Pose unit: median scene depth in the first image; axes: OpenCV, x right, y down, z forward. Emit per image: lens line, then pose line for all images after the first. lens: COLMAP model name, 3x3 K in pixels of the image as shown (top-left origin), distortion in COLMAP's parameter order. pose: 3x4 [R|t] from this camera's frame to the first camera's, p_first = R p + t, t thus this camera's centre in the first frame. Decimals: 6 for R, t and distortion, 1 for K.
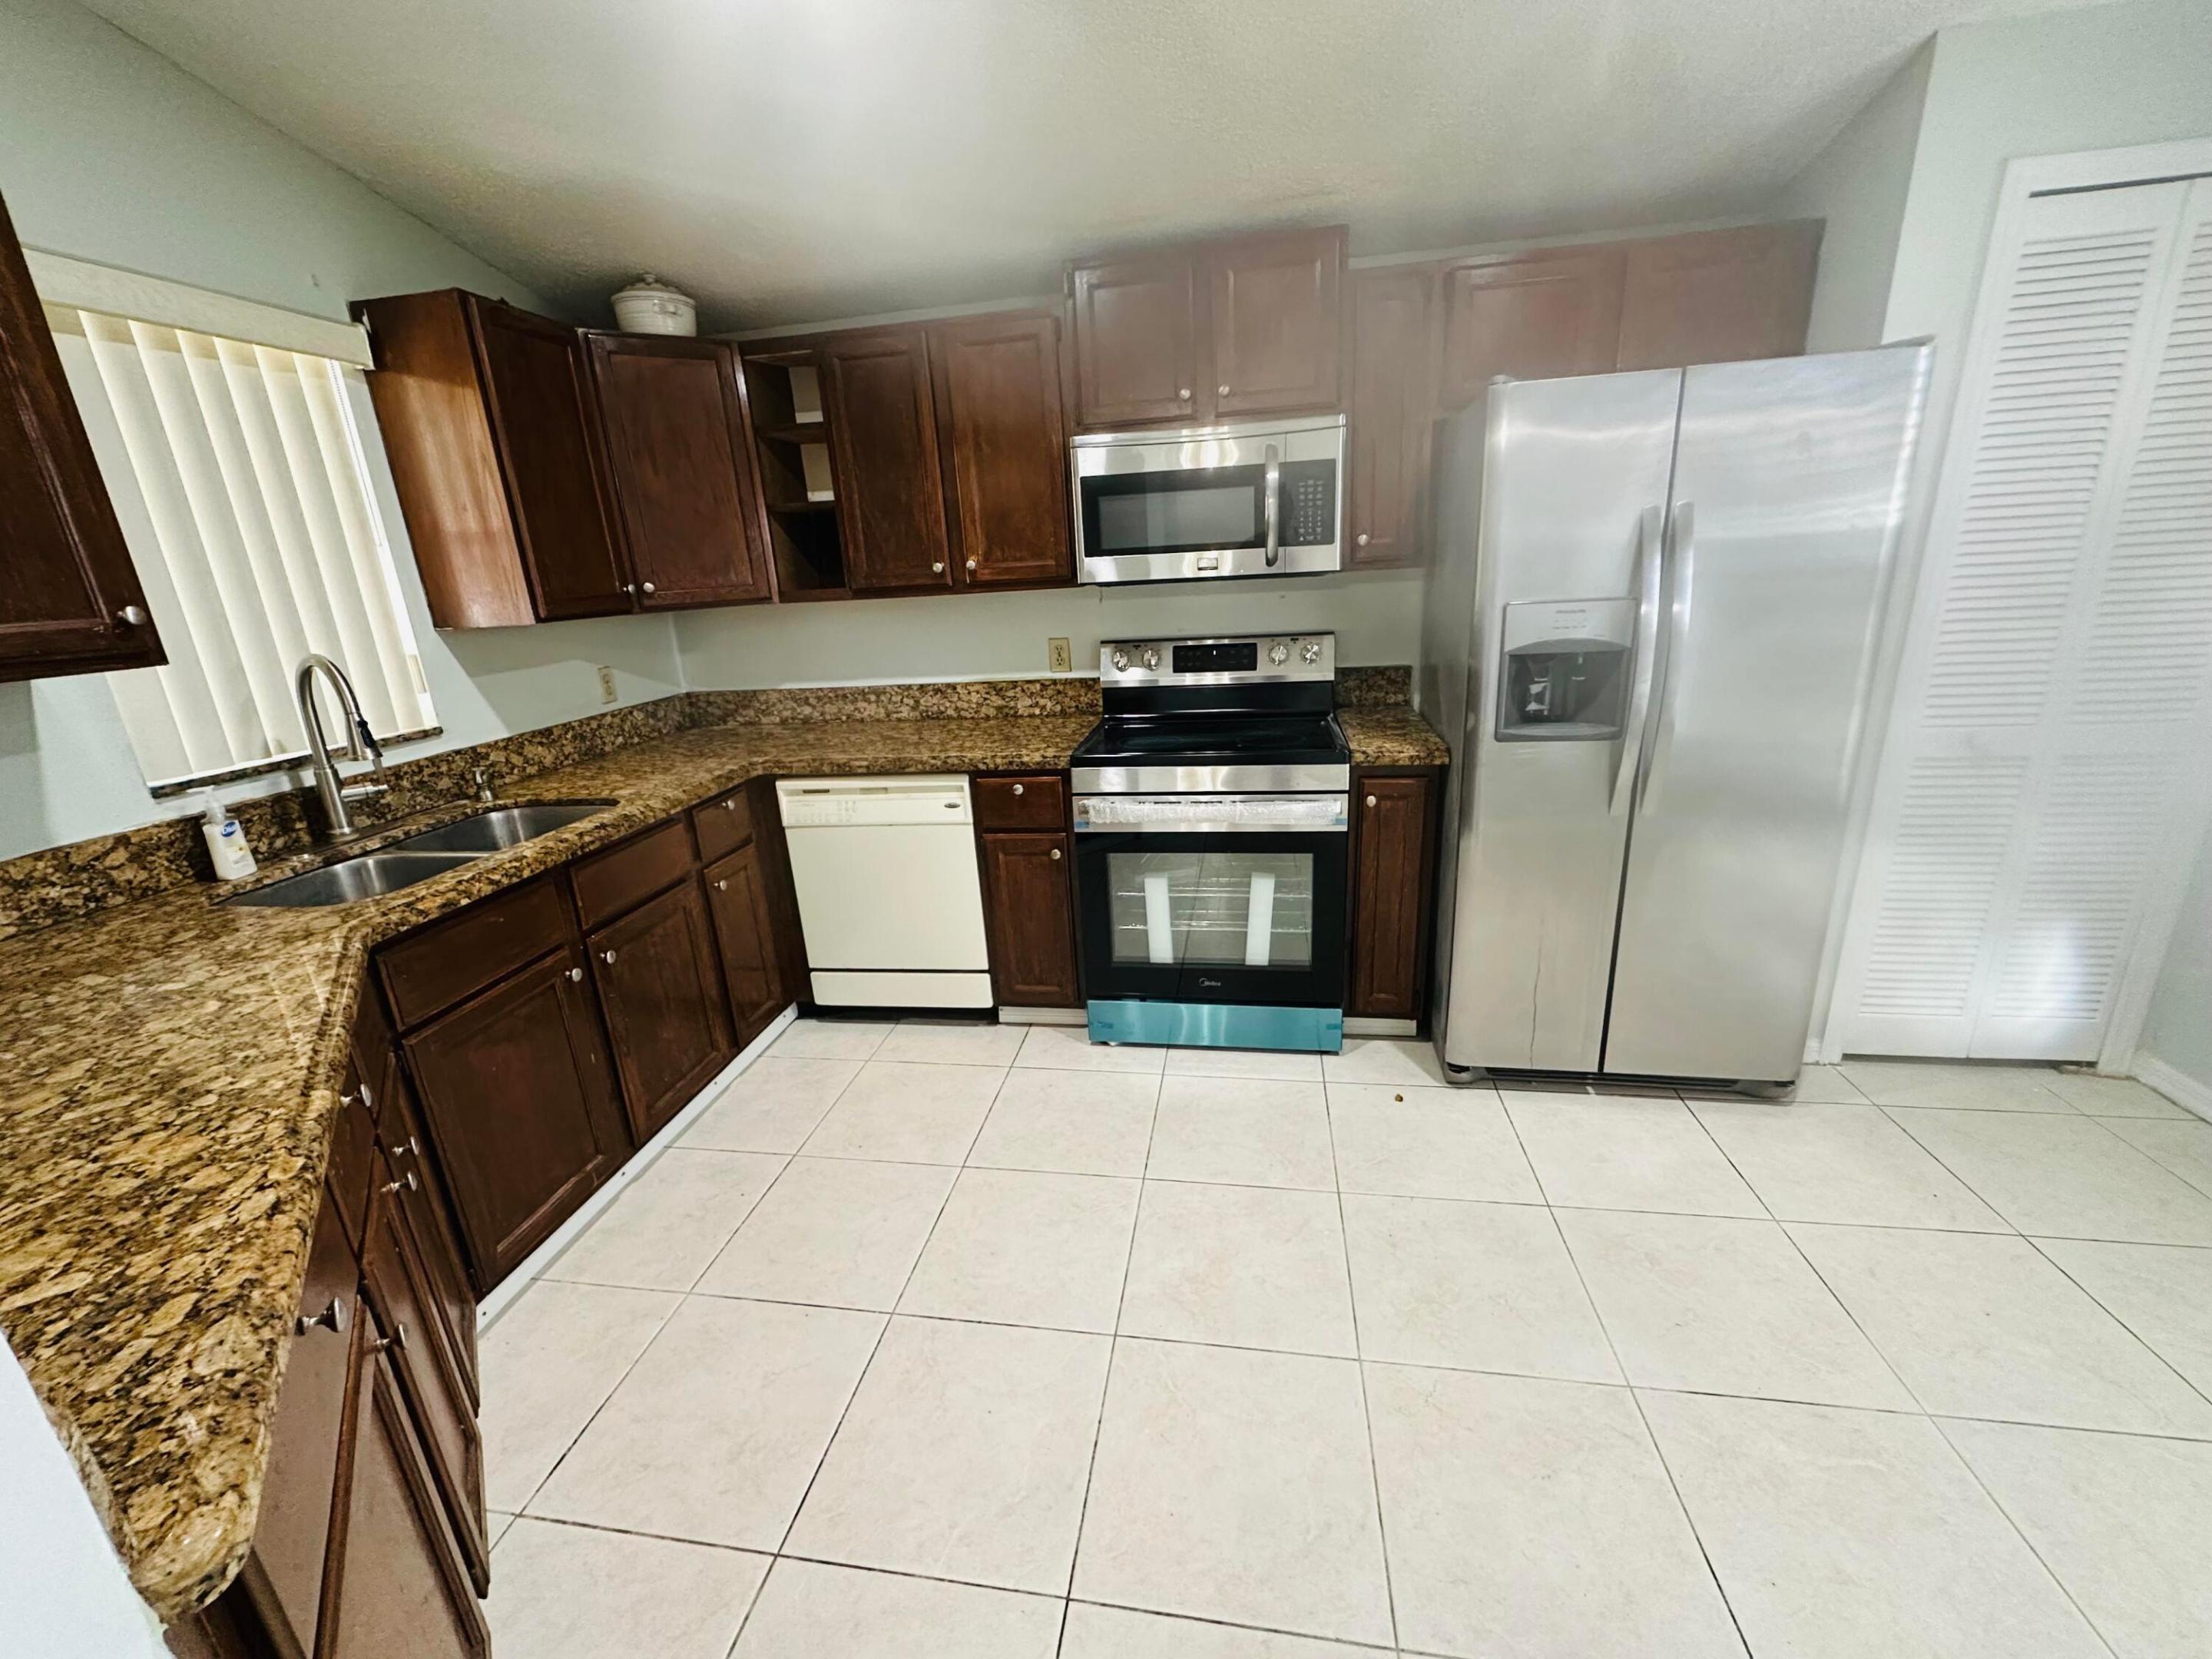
lens RADIAL K [[877.3, 0, 1098.5], [0, 877.3, 829.8], [0, 0, 1]] dist [-0.008516, 0.000469]
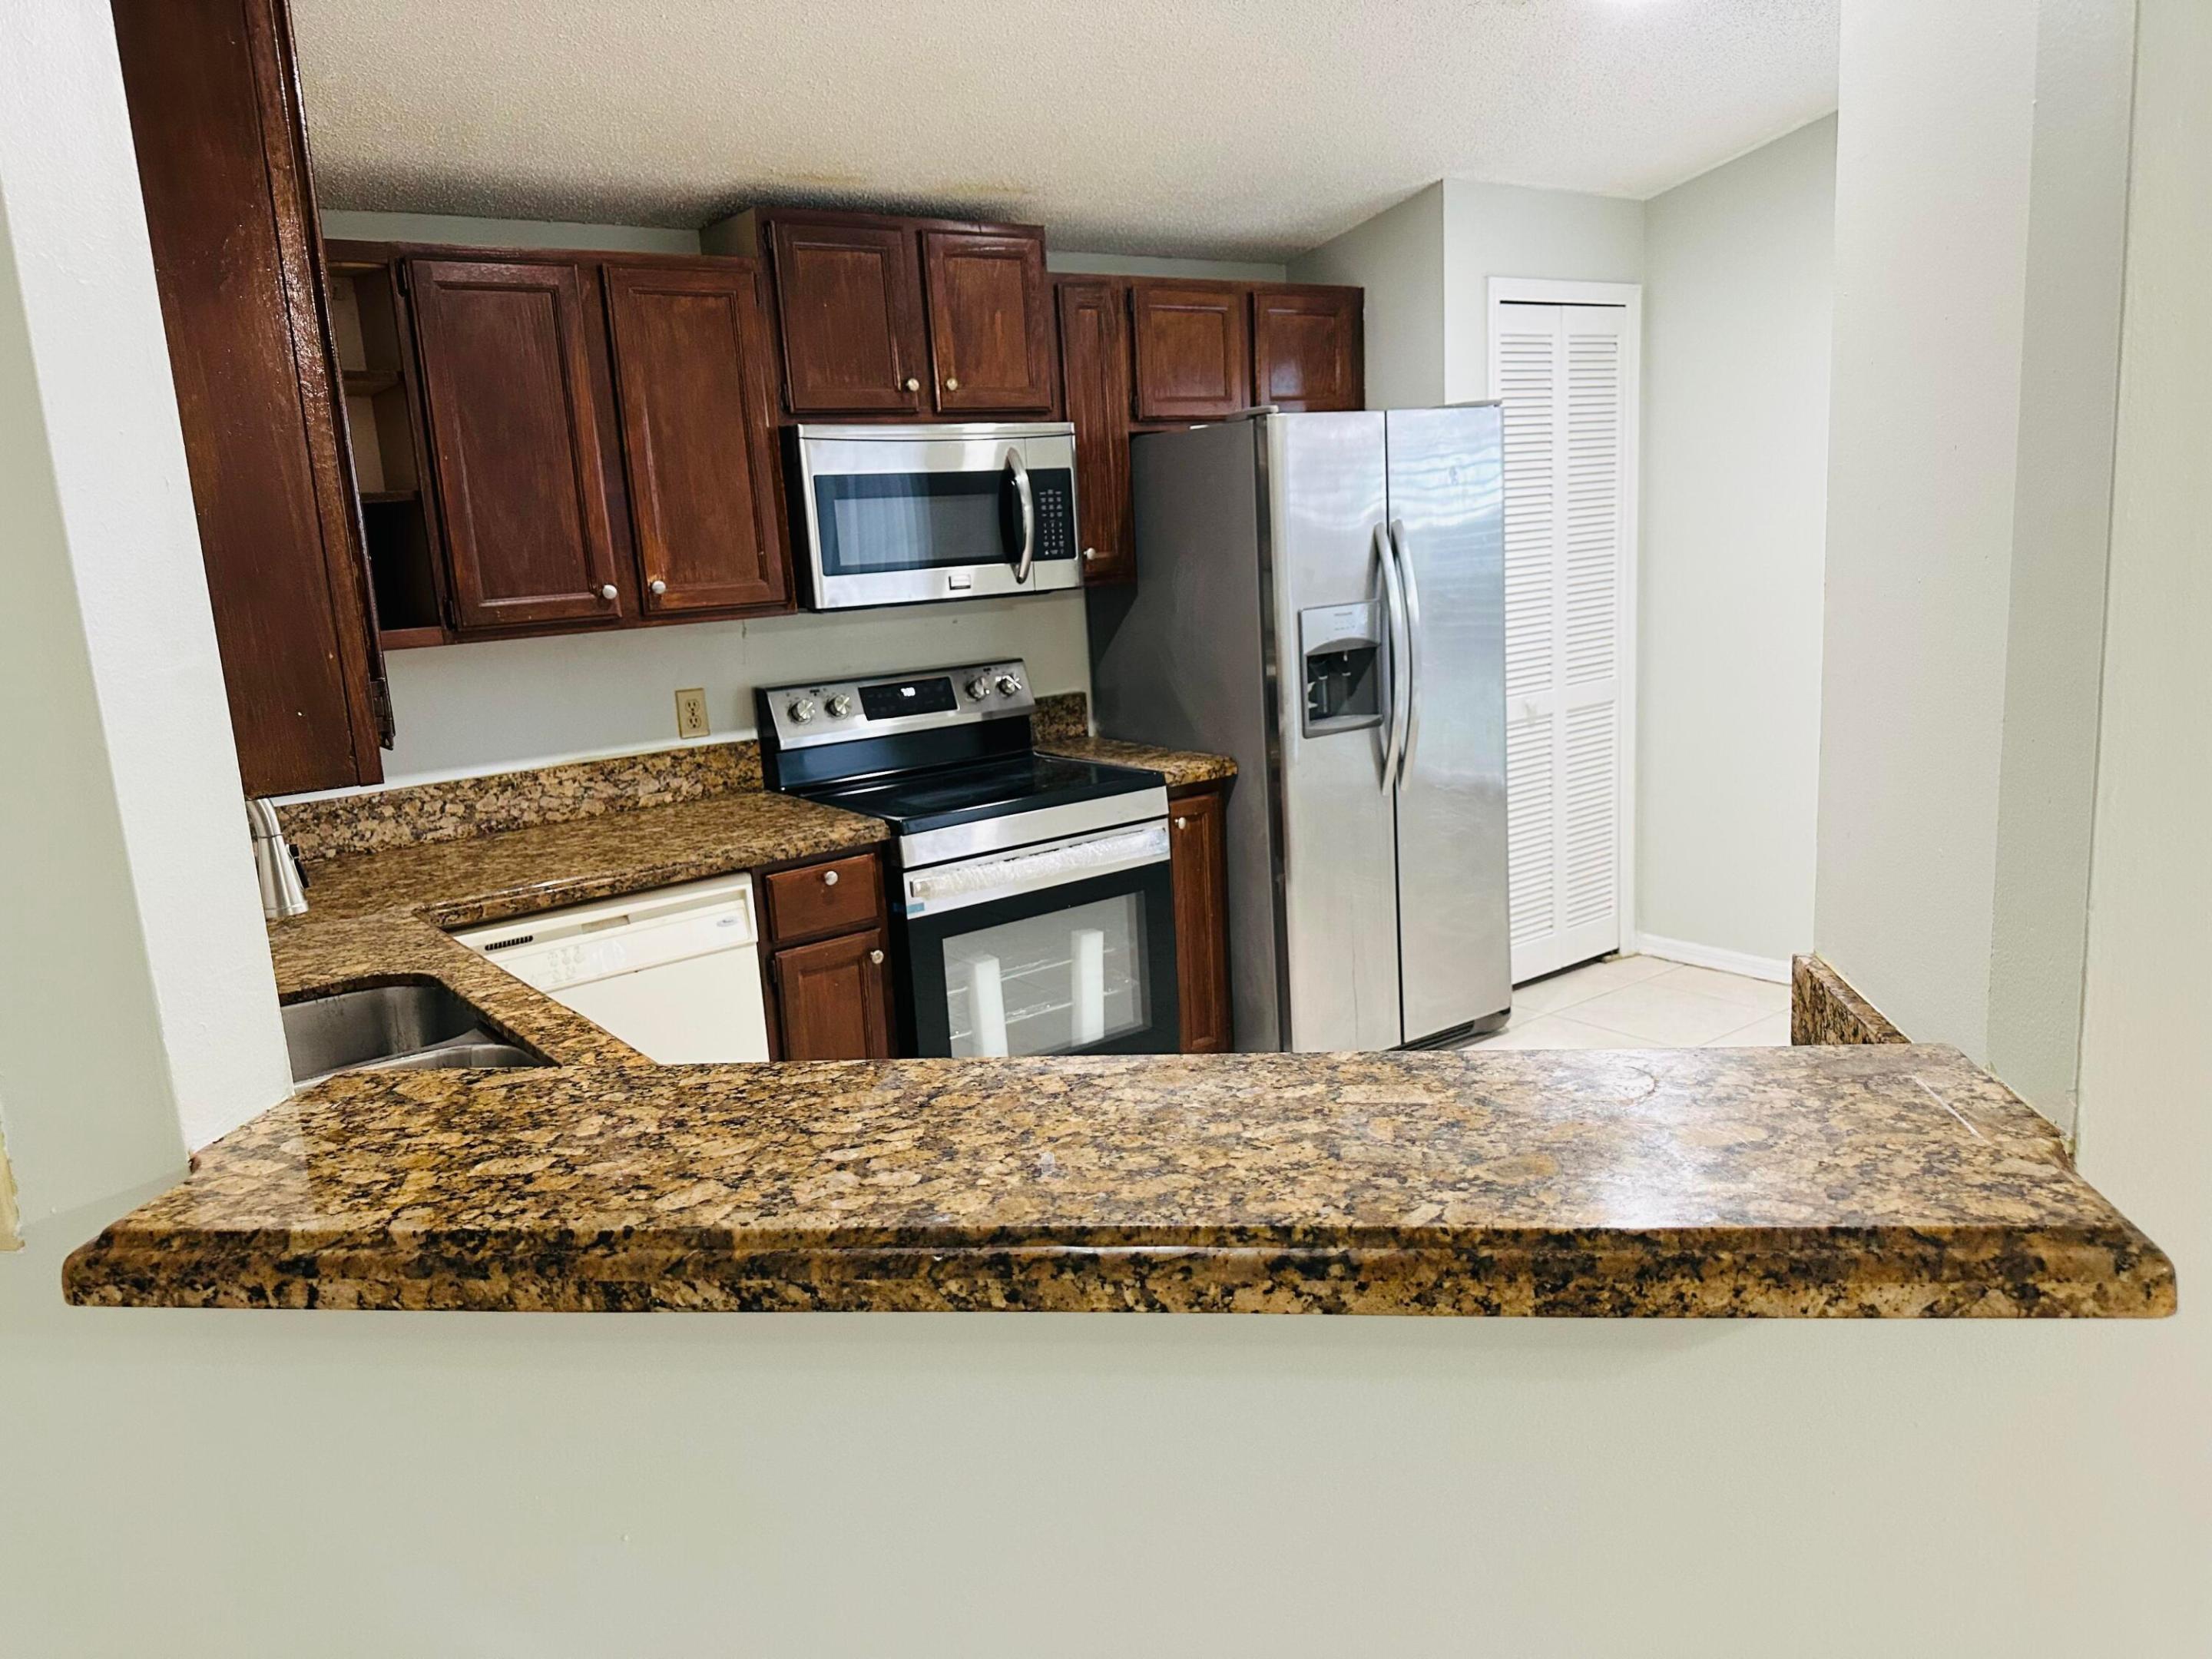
lens RADIAL K [[1549.2, 0, 1118.3], [0, 1549.2, 838.3], [0, 0, 1]] dist [0.054763, -0.069954]
pose [[0.680199, -0.133862, 0.720701, -0.877694], [0.232257, 0.971885, -0.038688, 0.028767], [-0.695260, 0.193703, 0.692165, -0.086360]]
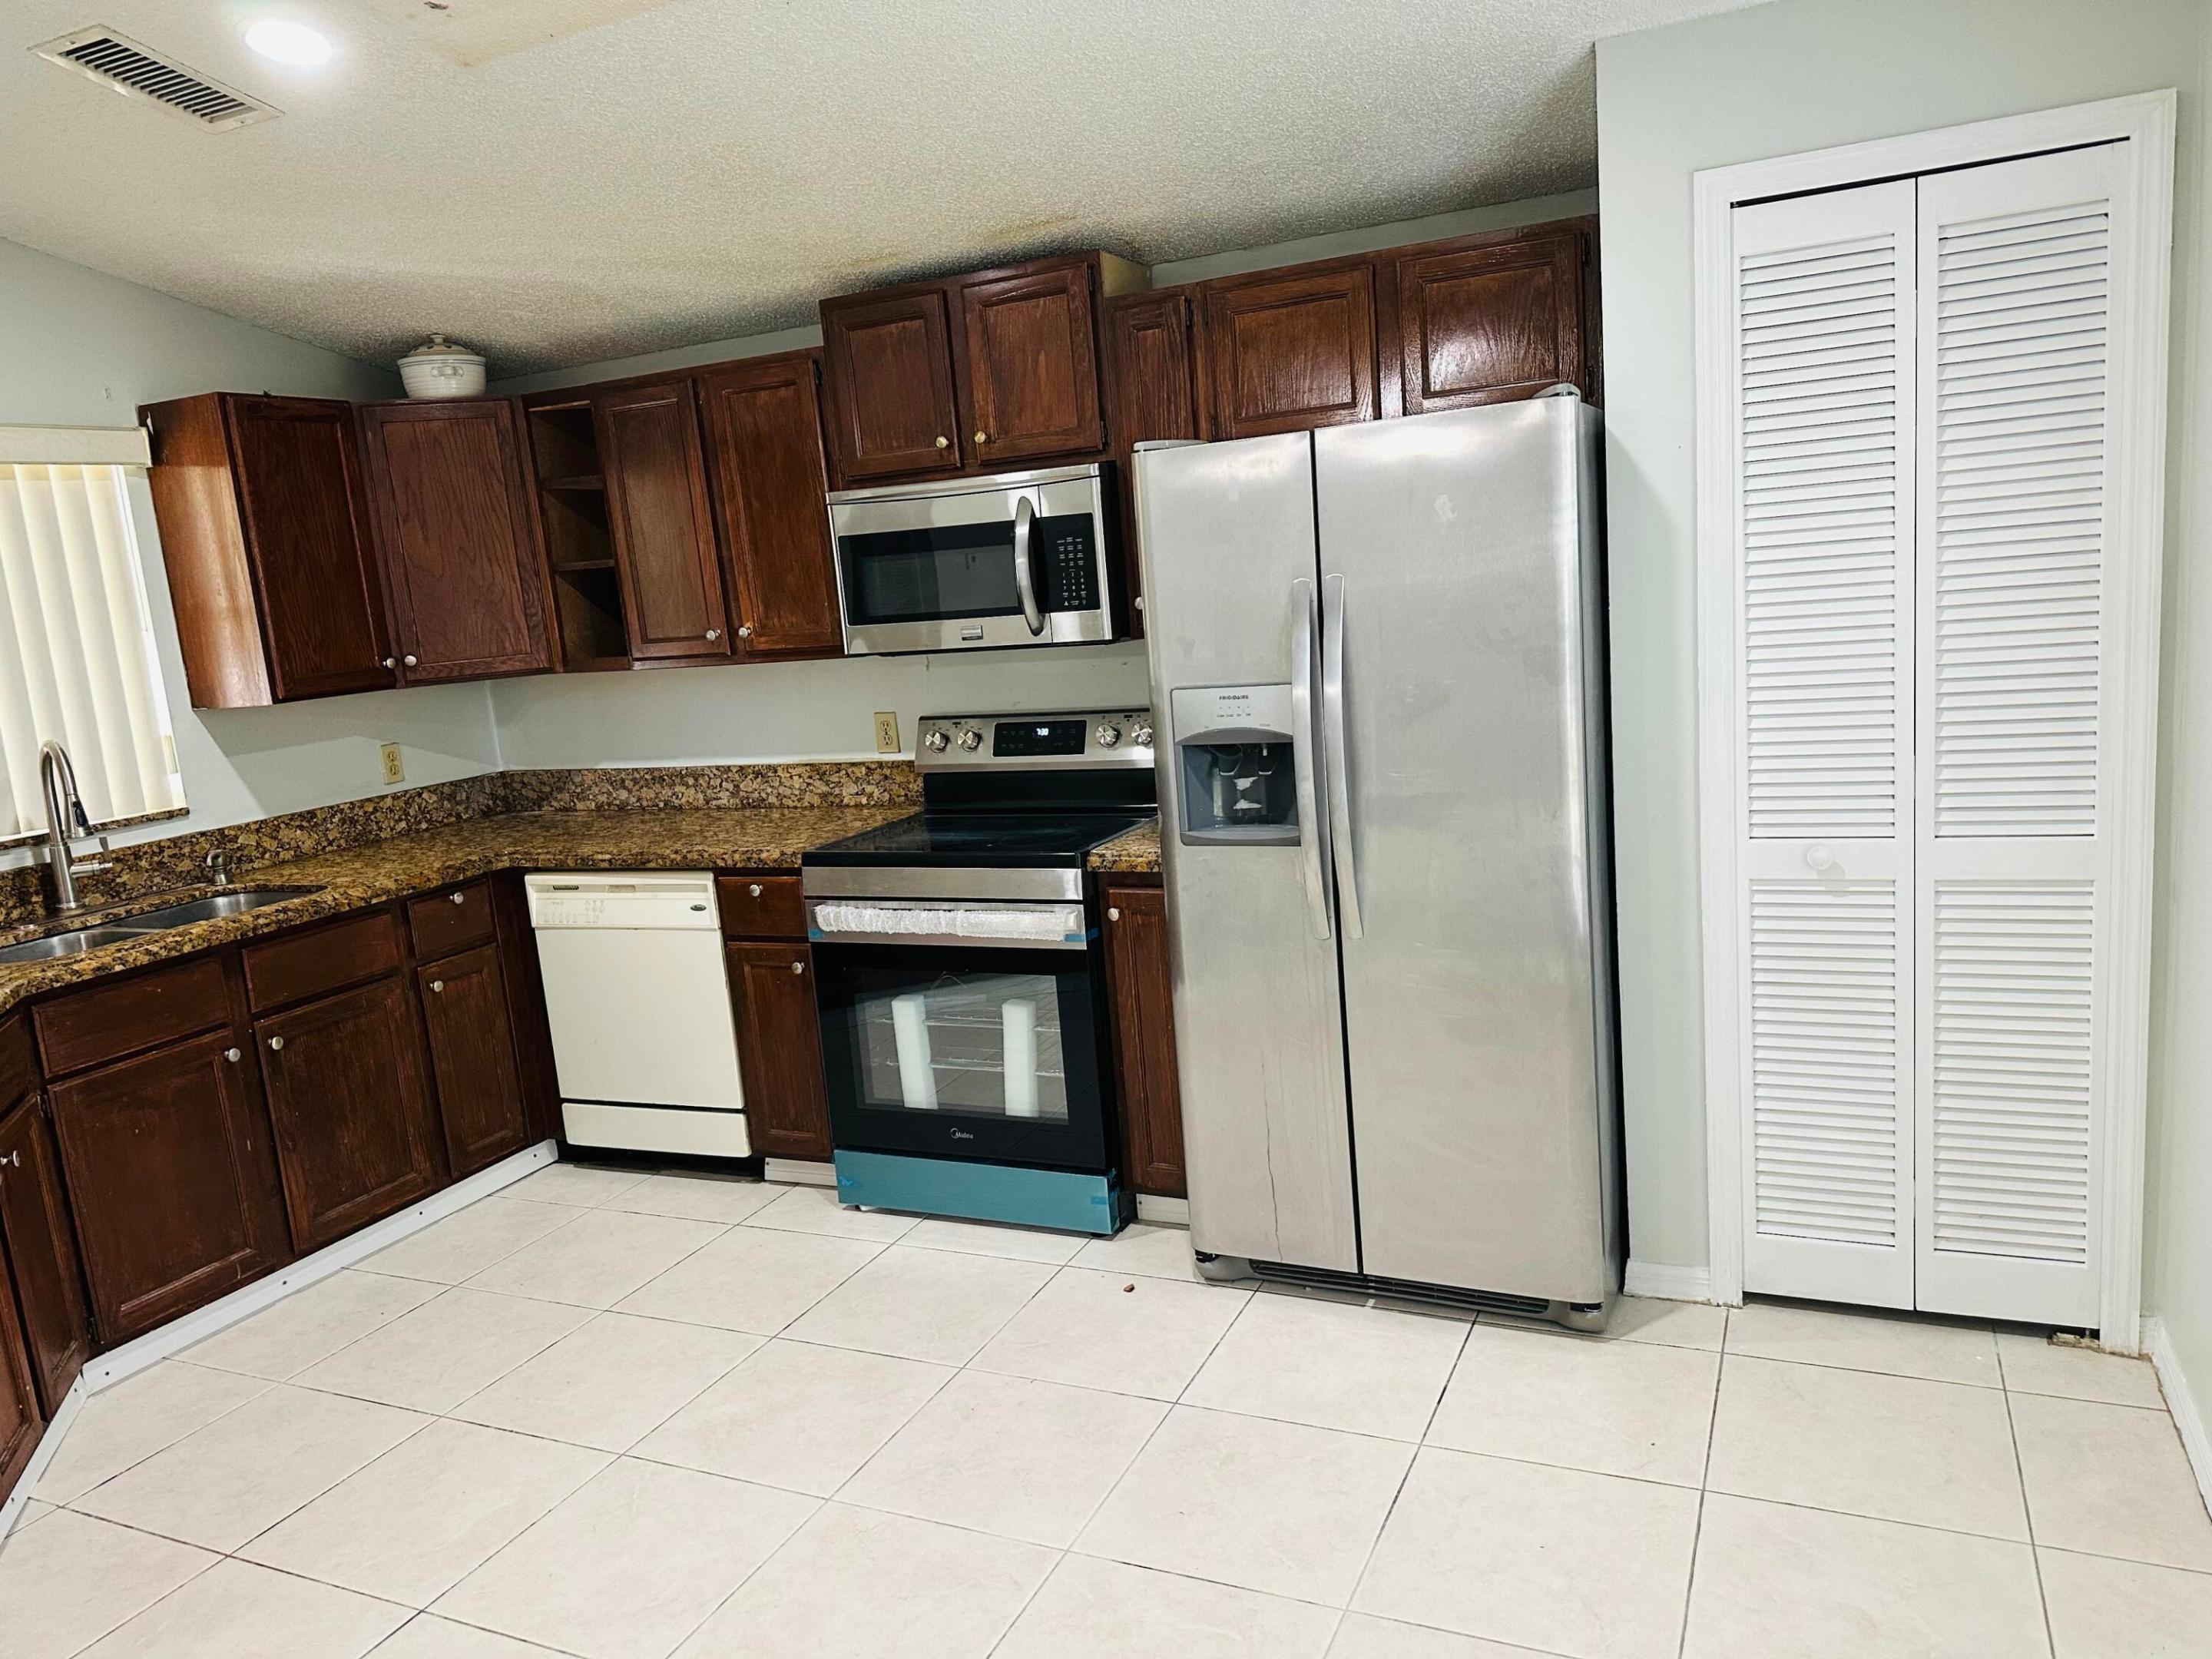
lens RADIAL K [[1549.2, 0, 1117.1], [0, 1549.2, 837.7], [0, 0, 1]] dist [0.054763, -0.069954]
pose [[0.966276, 0.020433, -0.256698, 0.652718], [-0.047123, 0.994045, -0.098256, 0.035966], [0.253162, 0.107039, 0.961484, -0.389653]]
